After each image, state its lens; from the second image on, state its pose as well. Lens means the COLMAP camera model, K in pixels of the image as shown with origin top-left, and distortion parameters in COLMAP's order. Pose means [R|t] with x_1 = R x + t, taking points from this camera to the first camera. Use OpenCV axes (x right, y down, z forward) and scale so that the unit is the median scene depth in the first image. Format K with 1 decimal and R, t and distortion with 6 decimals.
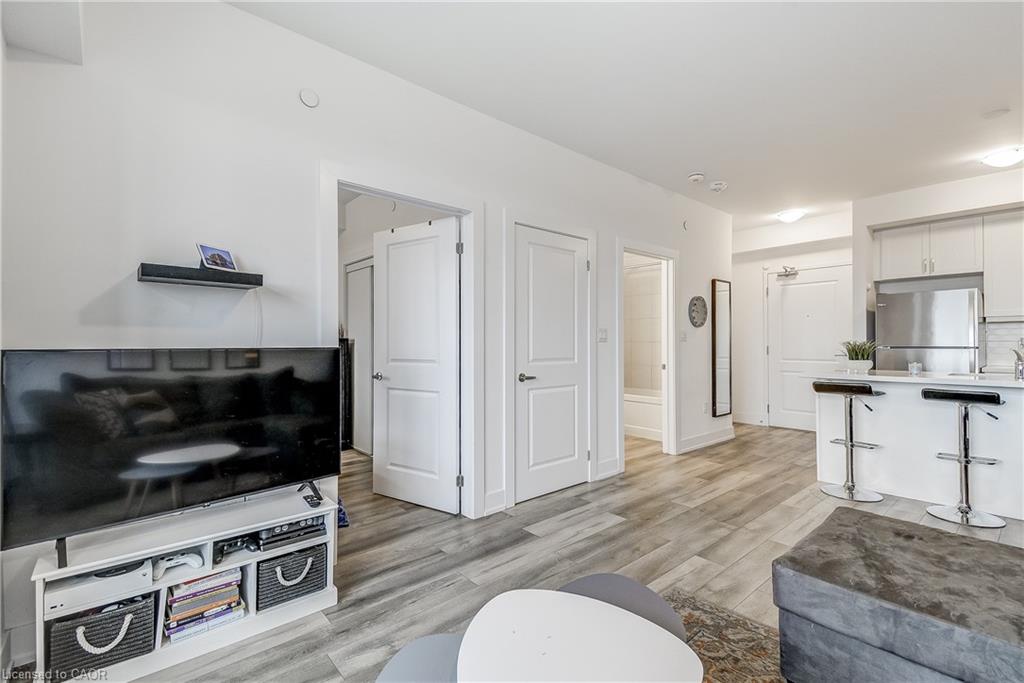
lens RADIAL K [[448.8, 0, 524.2], [0, 448.8, 340.8], [0, 0, 1]] dist [0.051712, -0.026375]
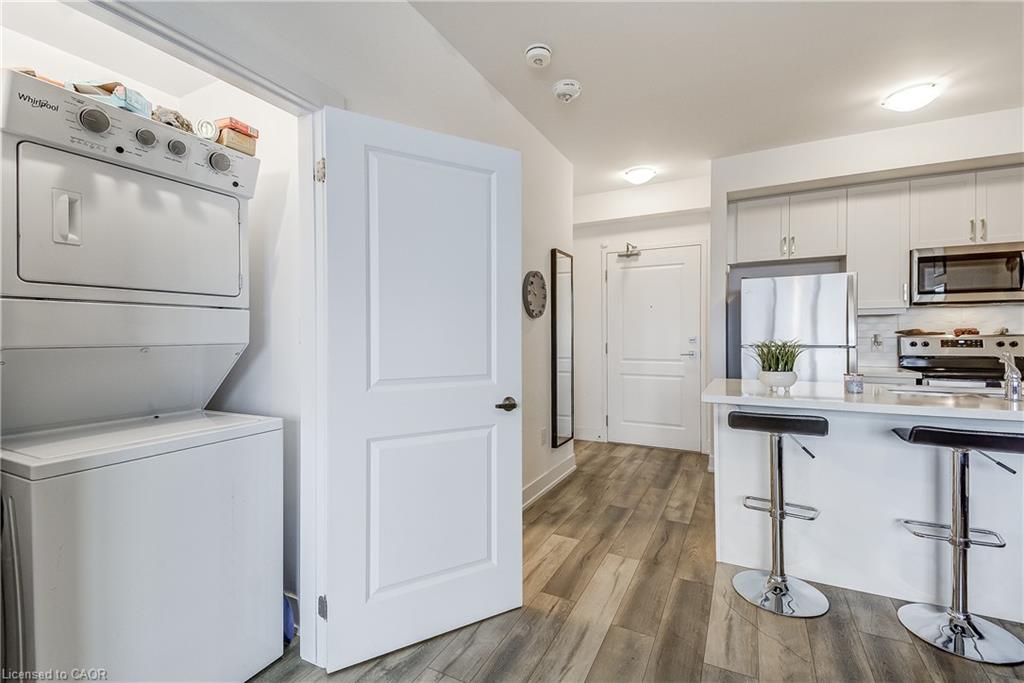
lens RADIAL K [[450.3, 0, 512.8], [0, 450.3, 339.0], [0, 0, 1]] dist [0.053721, -0.026691]
pose [[0.932482, -0.005025, 0.361181, 0.124765], [0.000267, 0.999913, 0.013223, -0.008658], [-0.361216, -0.012233, 0.932402, 0.426185]]
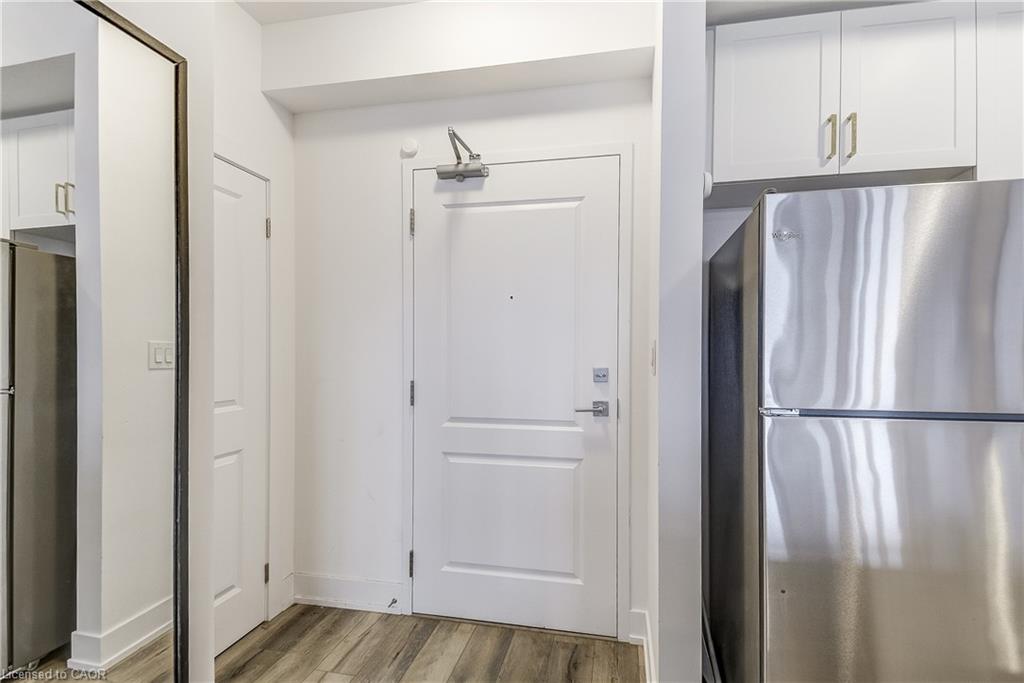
lens RADIAL K [[465.1, 0, 530.4], [0, 465.1, 356.7], [0, 0, 1]] dist [0.032242, -0.017029]
pose [[0.794774, 0.002165, 0.606902, 0.533799], [-0.009703, 0.999911, 0.009139, -0.015144], [-0.606829, -0.013152, 0.794724, 0.905039]]
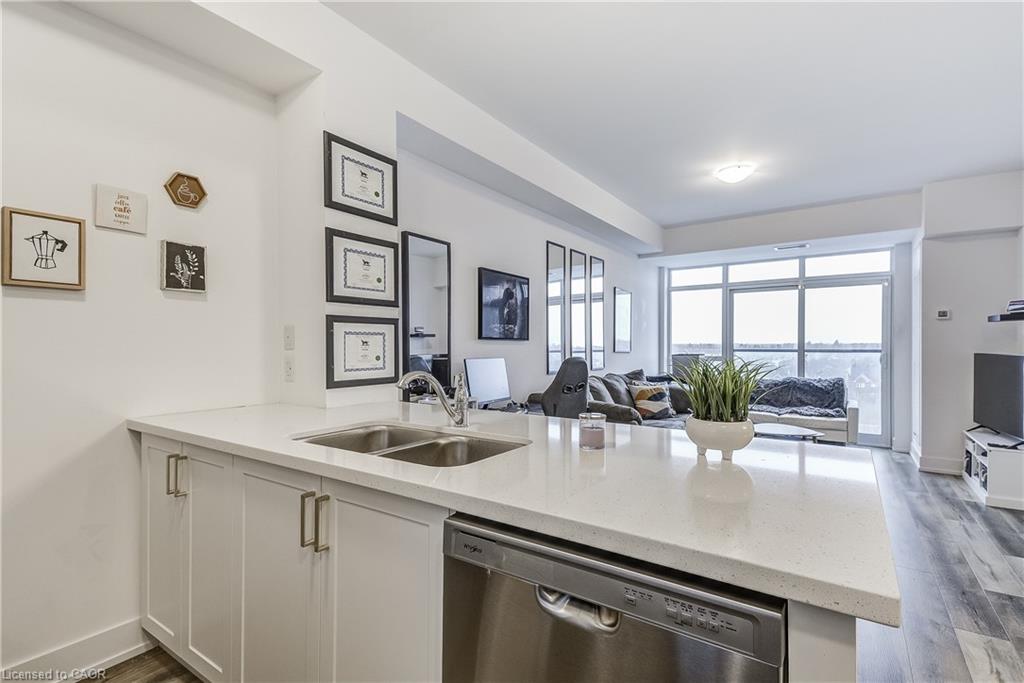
lens RADIAL K [[474.1, 0, 526.0], [0, 474.1, 346.2], [0, 0, 1]] dist [0.057546, -0.028901]
pose [[-0.966598, 0.002210, -0.256289, 0.754154], [0.003472, 0.999984, -0.004472, -0.006782], [0.256275, -0.005213, -0.966590, 1.025188]]
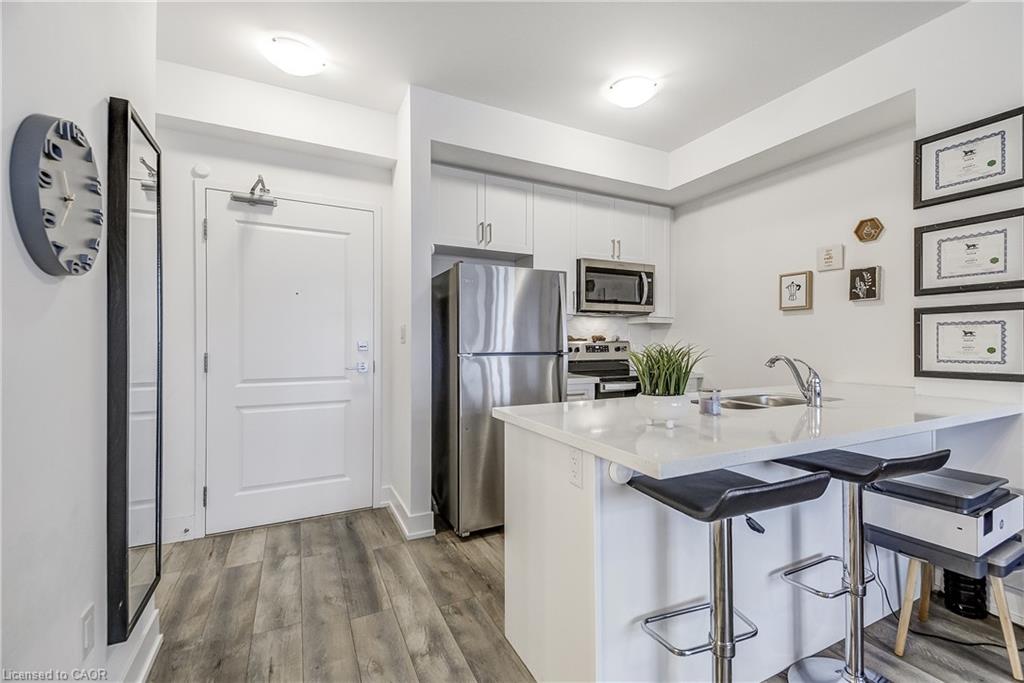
lens RADIAL K [[445.2, 0, 527.3], [0, 445.2, 342.4], [0, 0, 1]] dist [0.051280, -0.025513]
pose [[0.246219, 0.002203, 0.969212, 0.256087], [-0.006533, 0.999978, -0.000613, -0.001302], [-0.969192, -0.006180, 0.246228, 0.804689]]
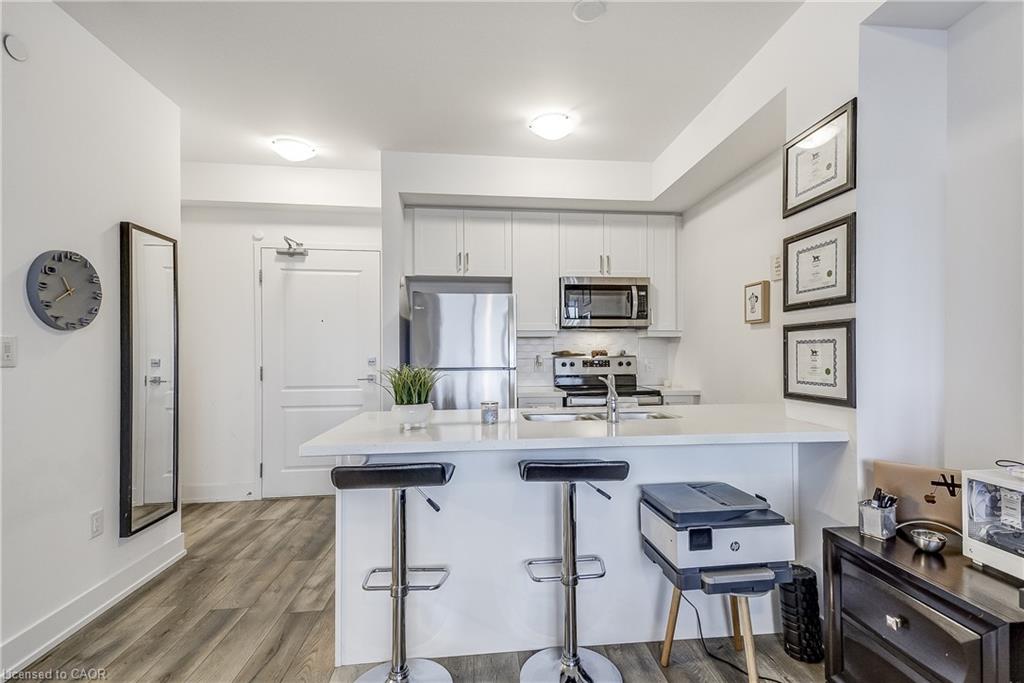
lens RADIAL K [[480.0, 0, 525.2], [0, 480.0, 351.5], [0, 0, 1]] dist [0.059538, -0.026399]
pose [[0.578981, 0.001401, 0.815340, 0.284749], [-0.002403, 0.999997, -0.000012, -0.013552], [-0.815337, -0.001952, 0.578983, 0.457958]]
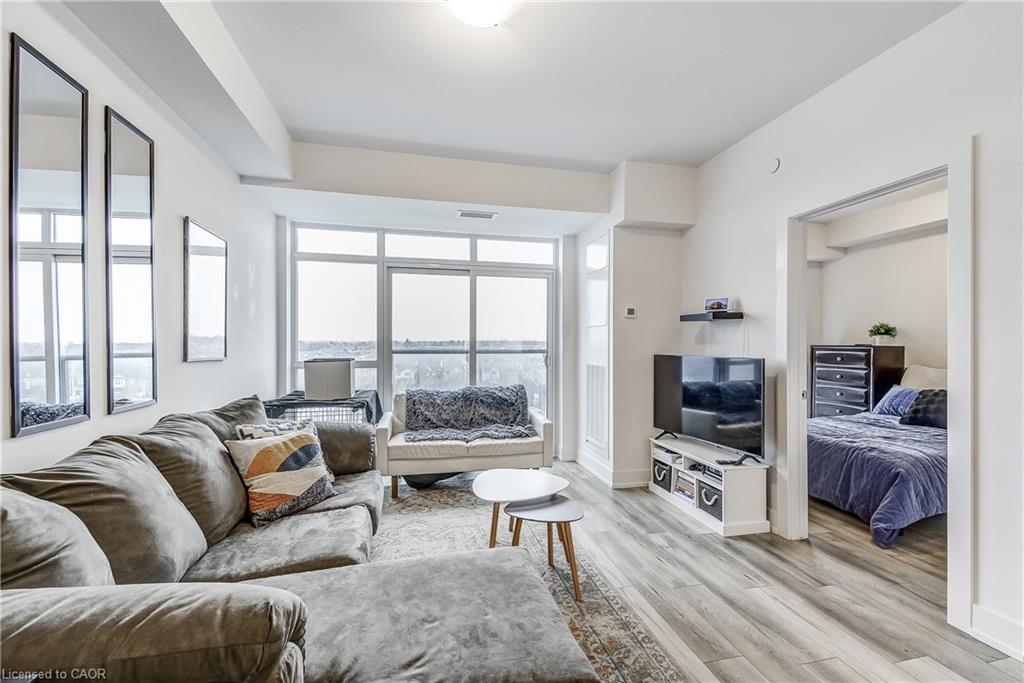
lens RADIAL K [[446.1, 0, 525.7], [0, 446.1, 346.7], [0, 0, 1]] dist [0.055968, -0.029695]
pose [[-0.465132, 0.007959, -0.885205, 0.502794], [0.005035, 0.999967, 0.006346, -0.015474], [0.885227, -0.001505, -0.465157, 0.491764]]
